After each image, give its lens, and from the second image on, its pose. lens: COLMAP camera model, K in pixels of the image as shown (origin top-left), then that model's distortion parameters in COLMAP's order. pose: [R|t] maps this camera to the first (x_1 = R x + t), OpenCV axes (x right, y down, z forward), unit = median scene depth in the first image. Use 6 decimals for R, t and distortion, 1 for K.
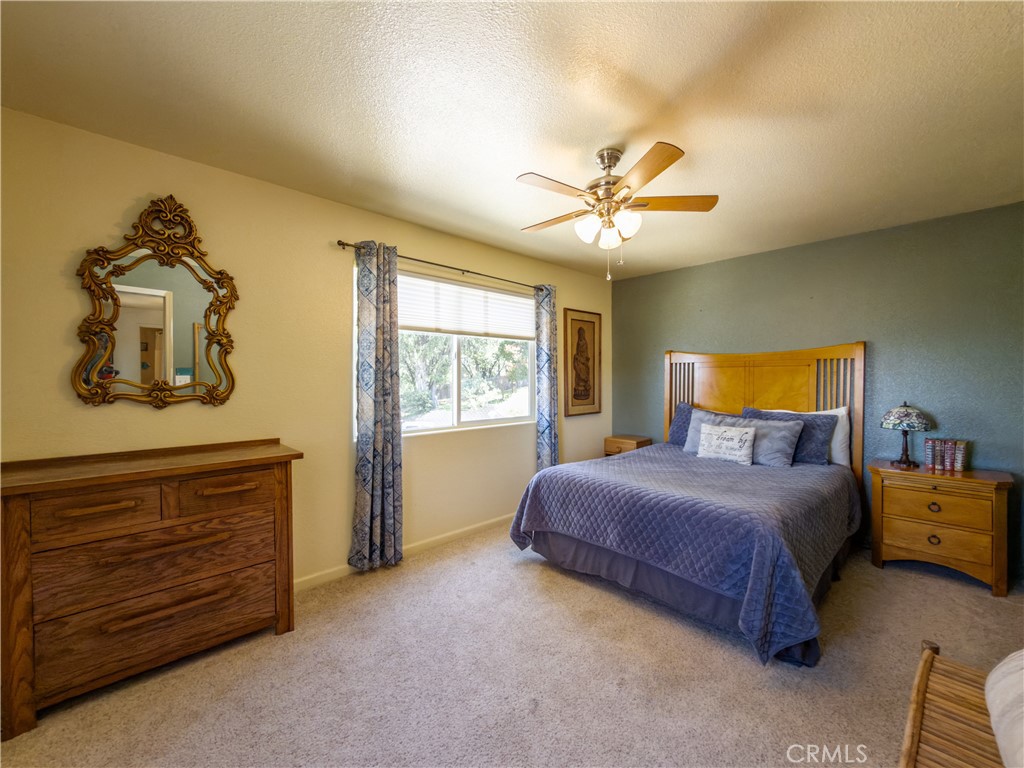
lens RADIAL K [[413.7, 0, 512.0], [0, 413.7, 384.0], [0, 0, 1]] dist [0.000223, -0.000023]
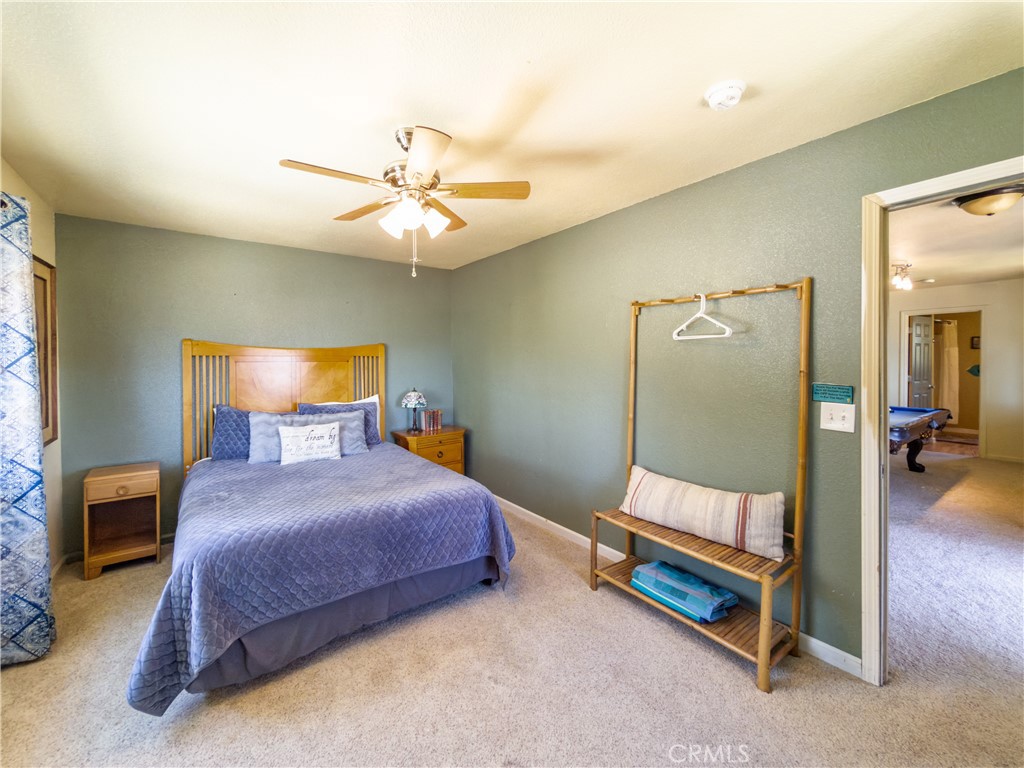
lens RADIAL K [[419.9, 0, 510.9], [0, 419.9, 363.7], [0, 0, 1]] dist [0.000251, 0.000110]
pose [[0.122291, -0.011301, 0.992430, -0.404948], [0.016050, 0.999827, 0.009407, -0.043647], [-0.992364, 0.014778, 0.122452, 0.428525]]
